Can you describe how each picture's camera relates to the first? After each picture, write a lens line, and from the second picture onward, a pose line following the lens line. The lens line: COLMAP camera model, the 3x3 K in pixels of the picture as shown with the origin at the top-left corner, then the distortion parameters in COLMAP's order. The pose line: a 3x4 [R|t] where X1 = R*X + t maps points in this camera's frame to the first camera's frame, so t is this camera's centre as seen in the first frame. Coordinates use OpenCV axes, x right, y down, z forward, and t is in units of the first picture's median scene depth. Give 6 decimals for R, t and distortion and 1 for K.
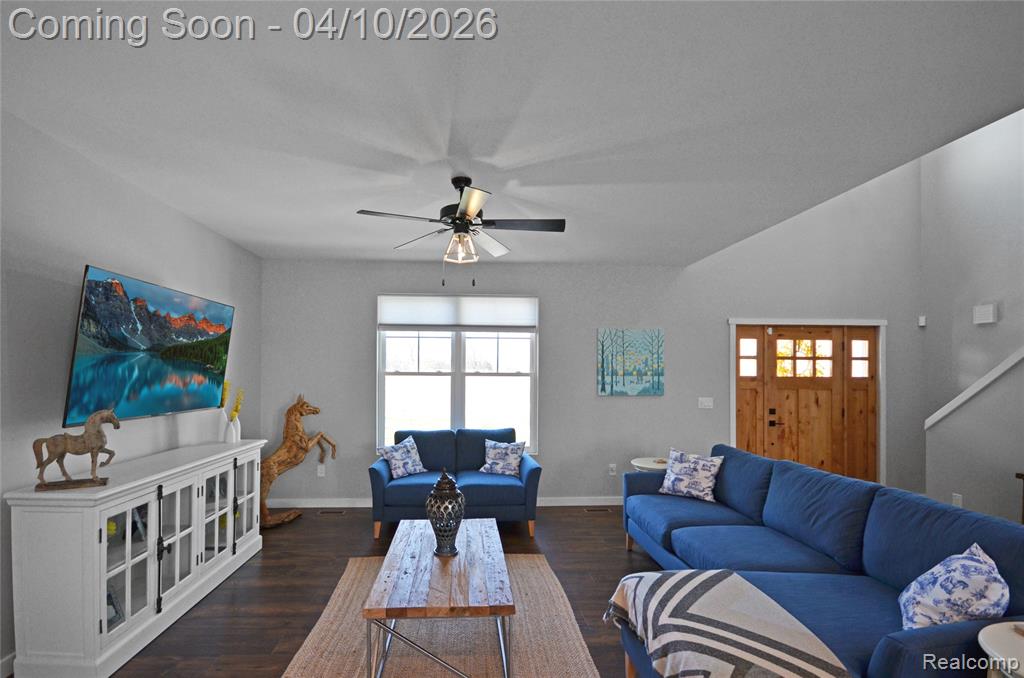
lens RADIAL K [[484.5, 0, 493.0], [0, 484.5, 375.3], [0, 0, 1]] dist [-0.002493, -0.000696]
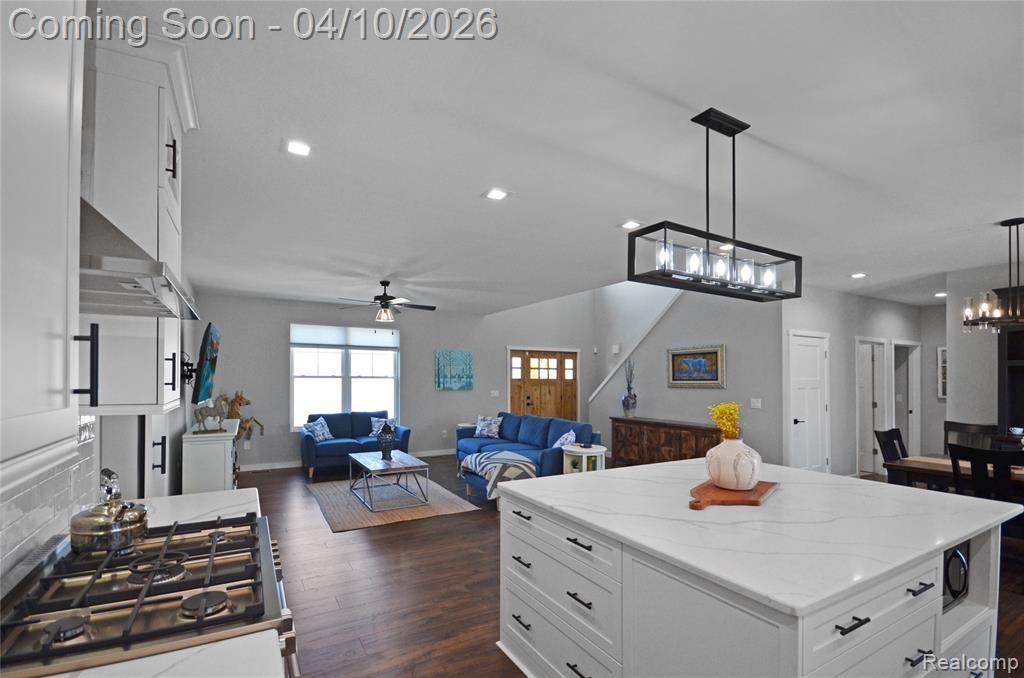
lens RADIAL K [[479.1, 0, 532.5], [0, 479.1, 375.2], [0, 0, 1]] dist [-0.000768, -0.000298]
pose [[0.880299, 0.002022, 0.474416, -0.275931], [0.001449, 0.999975, -0.006951, 0.002448], [-0.474418, 0.006807, 0.880273, -0.619873]]
